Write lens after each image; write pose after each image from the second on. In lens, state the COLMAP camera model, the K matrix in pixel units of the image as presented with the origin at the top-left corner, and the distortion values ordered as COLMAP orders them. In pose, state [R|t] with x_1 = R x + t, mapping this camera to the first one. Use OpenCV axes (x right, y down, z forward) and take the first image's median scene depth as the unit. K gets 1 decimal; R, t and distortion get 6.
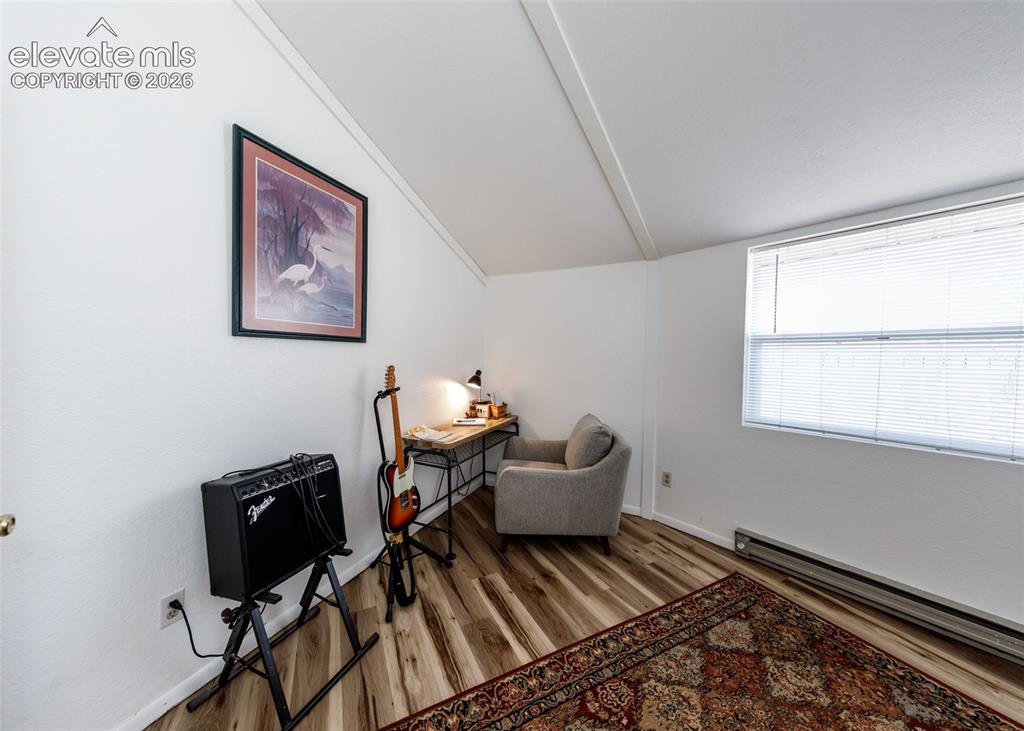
lens RADIAL K [[343.1, 0, 494.8], [0, 343.1, 365.1], [0, 0, 1]] dist [0.005431, -0.000329]
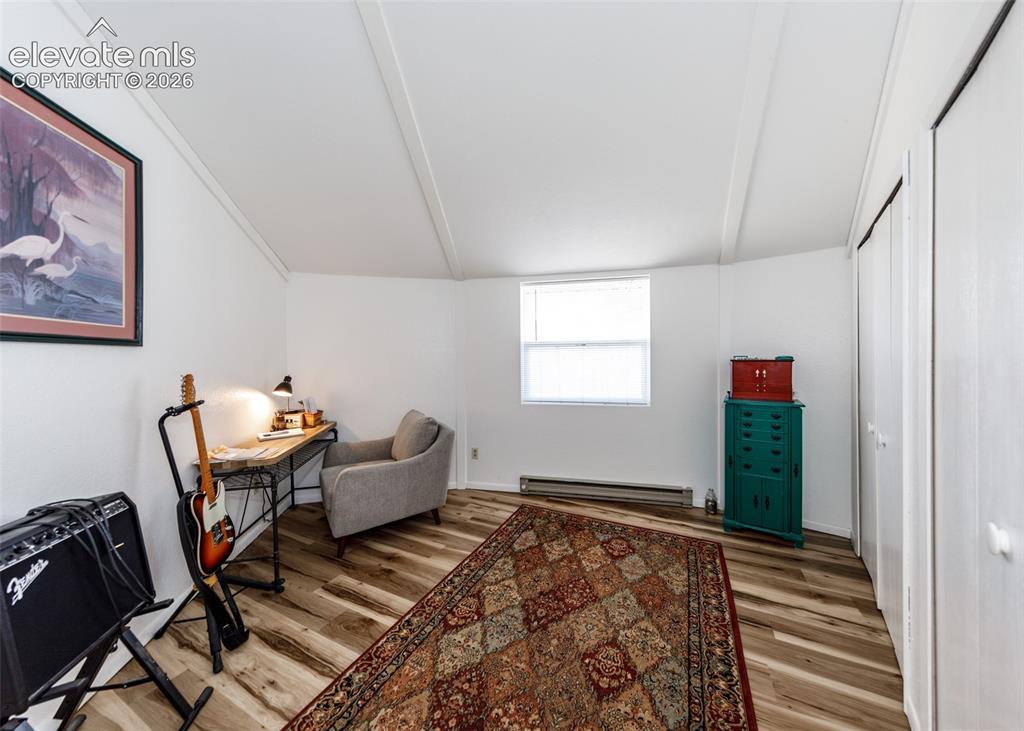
lens RADIAL K [[339.5, 0, 533.0], [0, 339.5, 359.3], [0, 0, 1]] dist [0.000618, -0.000161]
pose [[0.757573, -0.021147, 0.652408, -0.216624], [0.035063, 0.999350, -0.008323, 0.000368], [-0.651808, 0.029181, 0.757822, -0.153371]]
